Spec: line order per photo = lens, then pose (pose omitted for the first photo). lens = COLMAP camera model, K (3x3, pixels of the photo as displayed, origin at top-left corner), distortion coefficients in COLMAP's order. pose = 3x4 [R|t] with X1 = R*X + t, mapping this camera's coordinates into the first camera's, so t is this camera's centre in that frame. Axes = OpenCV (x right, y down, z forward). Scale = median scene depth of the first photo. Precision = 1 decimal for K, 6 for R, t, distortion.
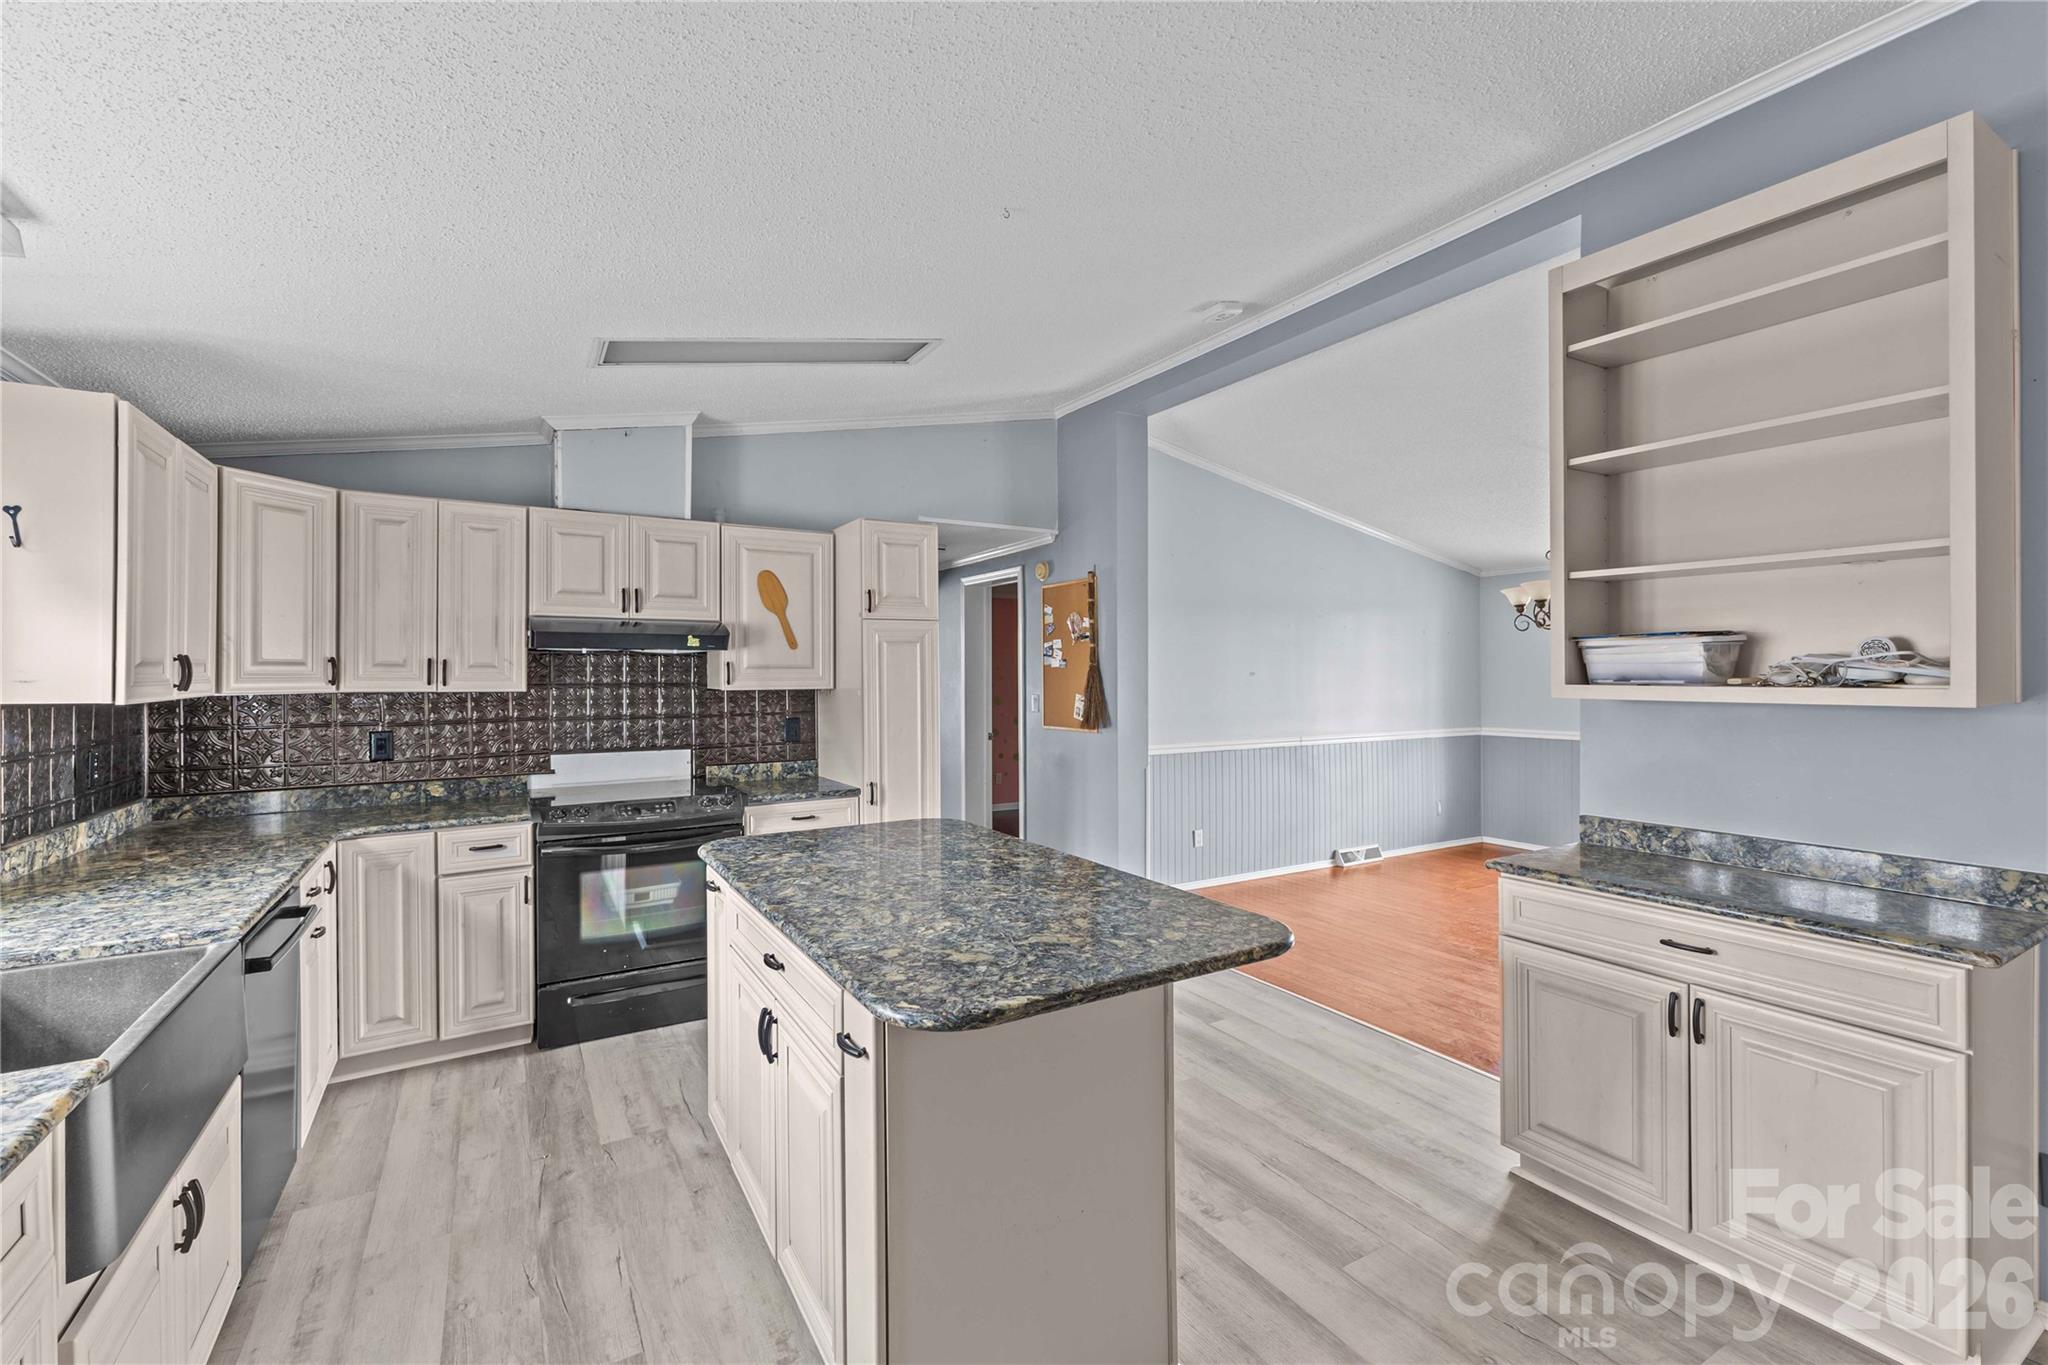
lens RADIAL K [[882.4, 0, 1031.5], [0, 882.4, 668.1], [0, 0, 1]] dist [0.003977, 0.000364]
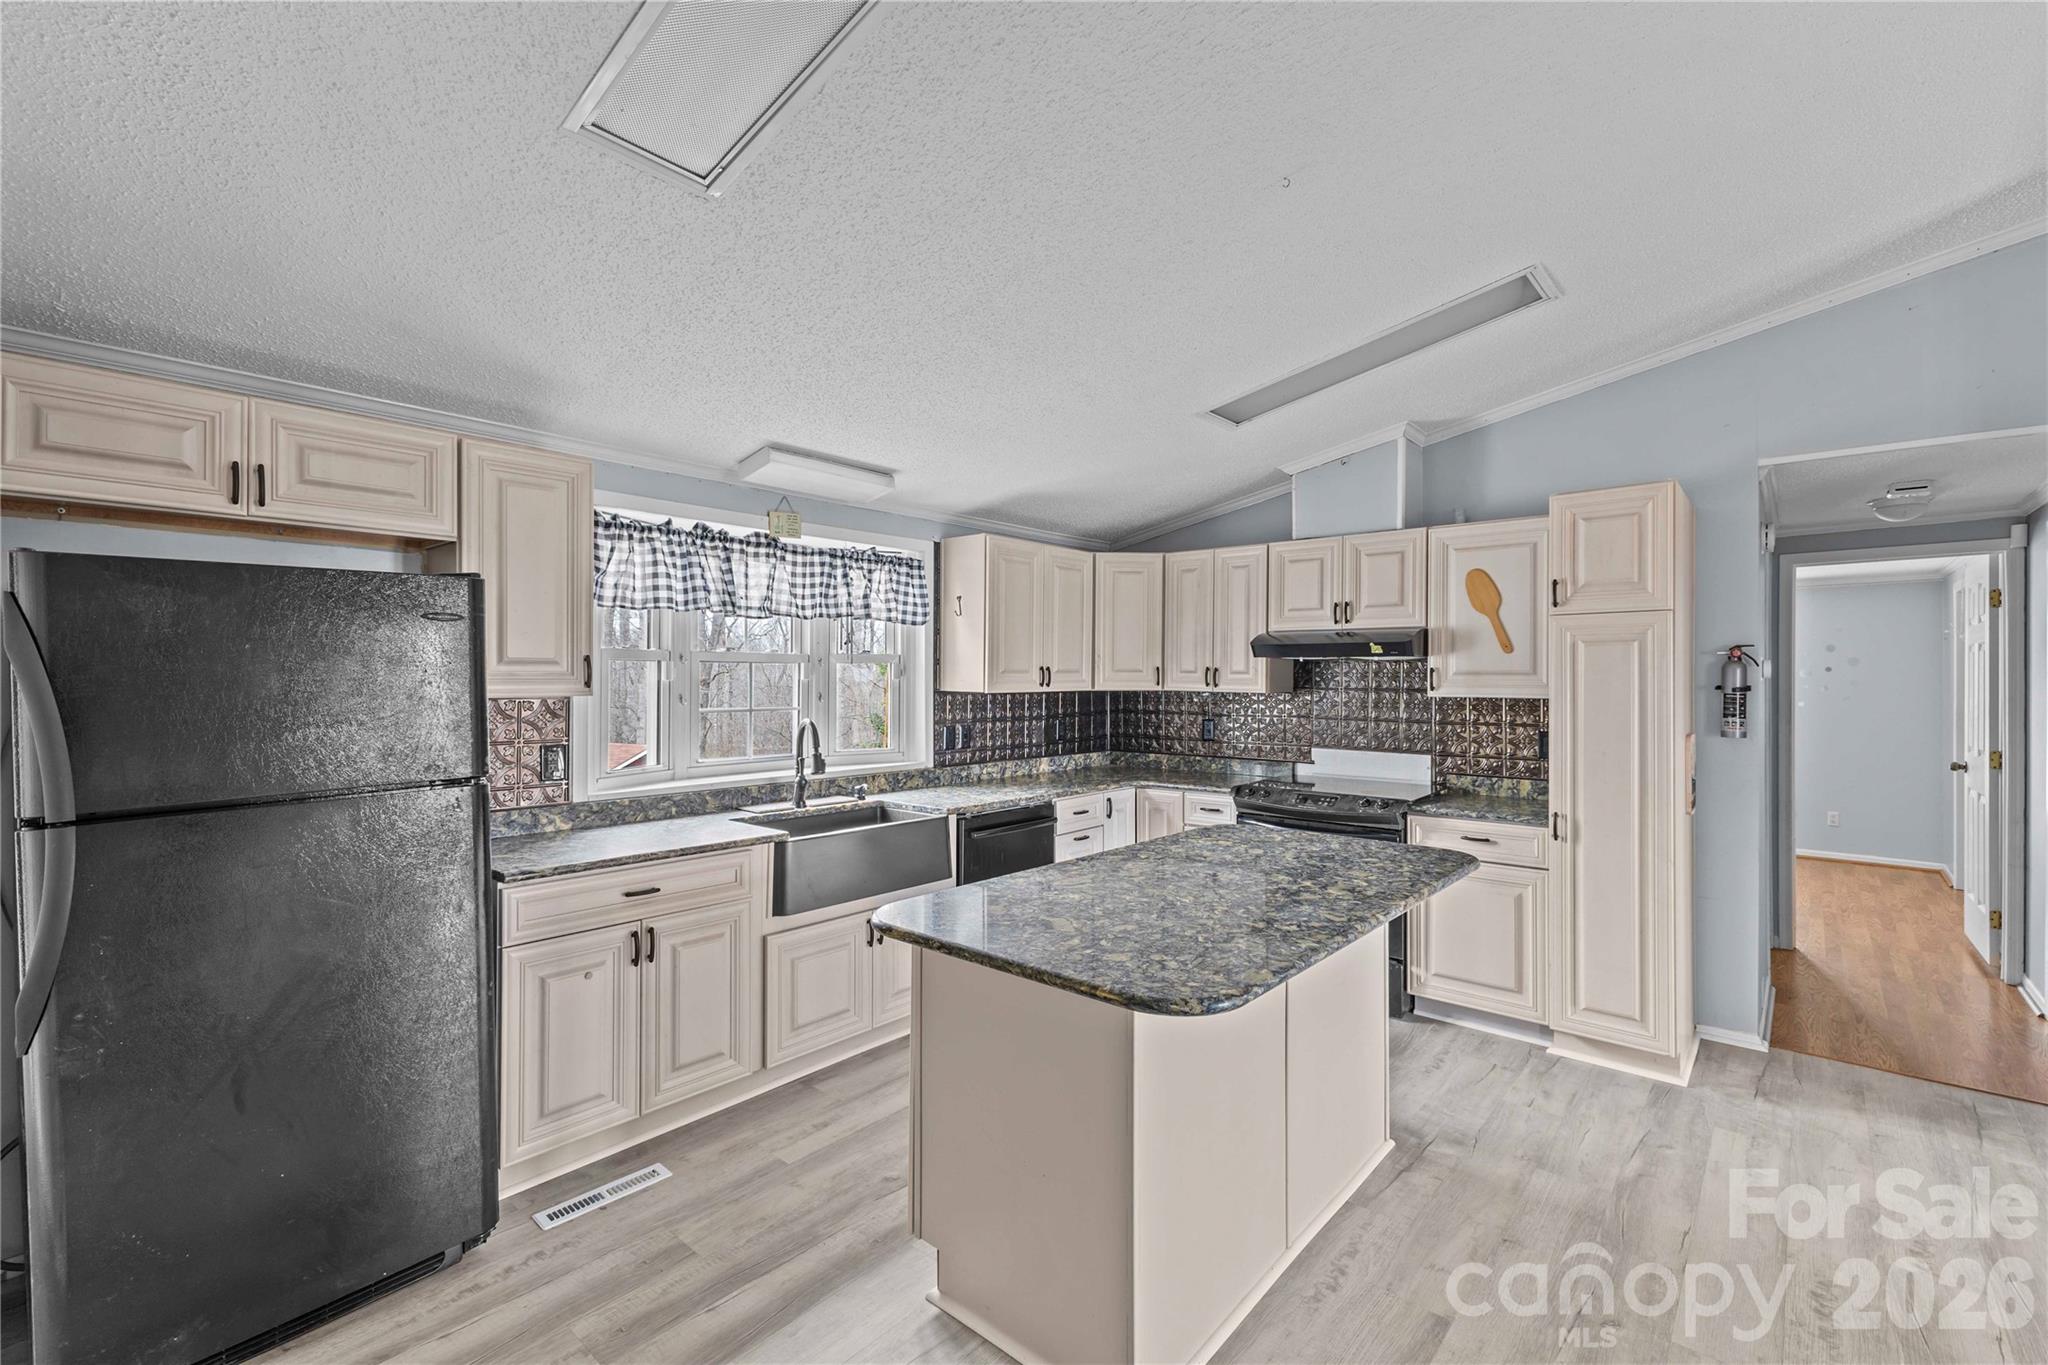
lens RADIAL K [[873.9, 0, 1019.1], [0, 873.9, 678.4], [0, 0, 1]] dist [0.005165, 0.000688]
pose [[0.300419, 0.004379, -0.953797, 0.468746], [-0.000786, 0.999990, 0.004343, 0.000751], [0.953807, -0.000555, 0.300419, 0.286202]]
